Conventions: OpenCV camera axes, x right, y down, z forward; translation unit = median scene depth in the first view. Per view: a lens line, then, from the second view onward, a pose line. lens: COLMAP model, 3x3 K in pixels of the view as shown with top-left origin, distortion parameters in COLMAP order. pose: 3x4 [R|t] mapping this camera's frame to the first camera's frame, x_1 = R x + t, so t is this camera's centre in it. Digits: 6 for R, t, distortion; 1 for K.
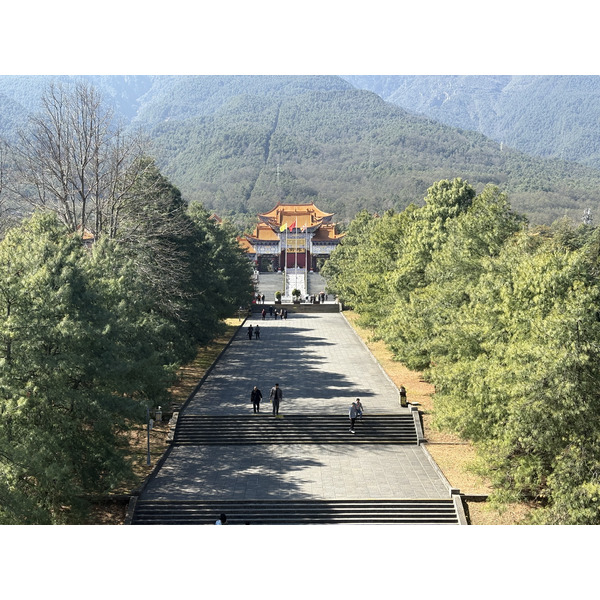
lens RADIAL K [[926.5, 0, 299.1], [0, 926.5, 299.4], [0, 0, 1]] dist [0.068313, 0.000000]
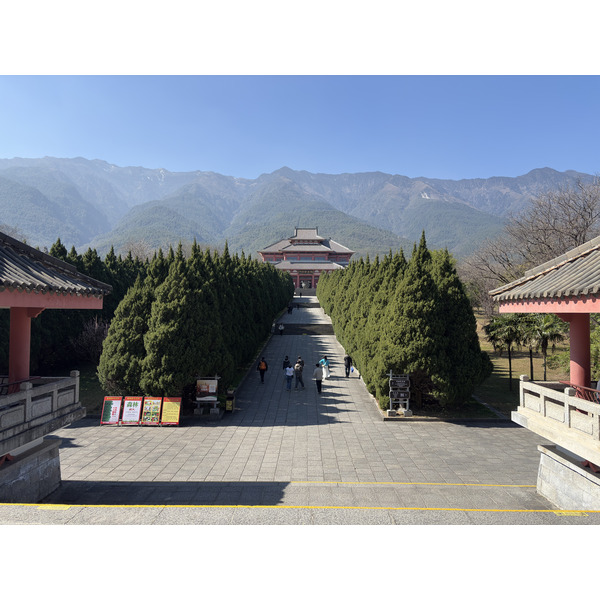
lens RADIAL K [[462.9, 0, 301.2], [0, 462.9, 300.9], [0, 0, 1]] dist [0.060799, -0.046601]
pose [[0.999848, 0.008469, -0.015207, 0.000892], [-0.008740, 0.999802, -0.017859, 0.007677], [0.015053, 0.017990, 0.999725, -0.079793]]
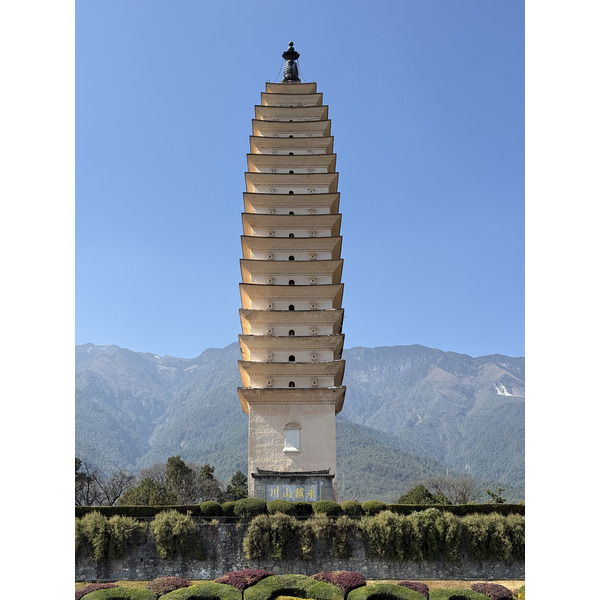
lens RADIAL K [[926.5, 0, 300.6], [0, 926.5, 293.6], [0, 0, 1]] dist [0.068313, 0.000000]
pose [[0.999957, 0.003570, 0.008530, 0.000144], [-0.000592, 0.945306, -0.326184, 0.016642], [-0.009228, 0.326165, 0.945268, -0.204734]]
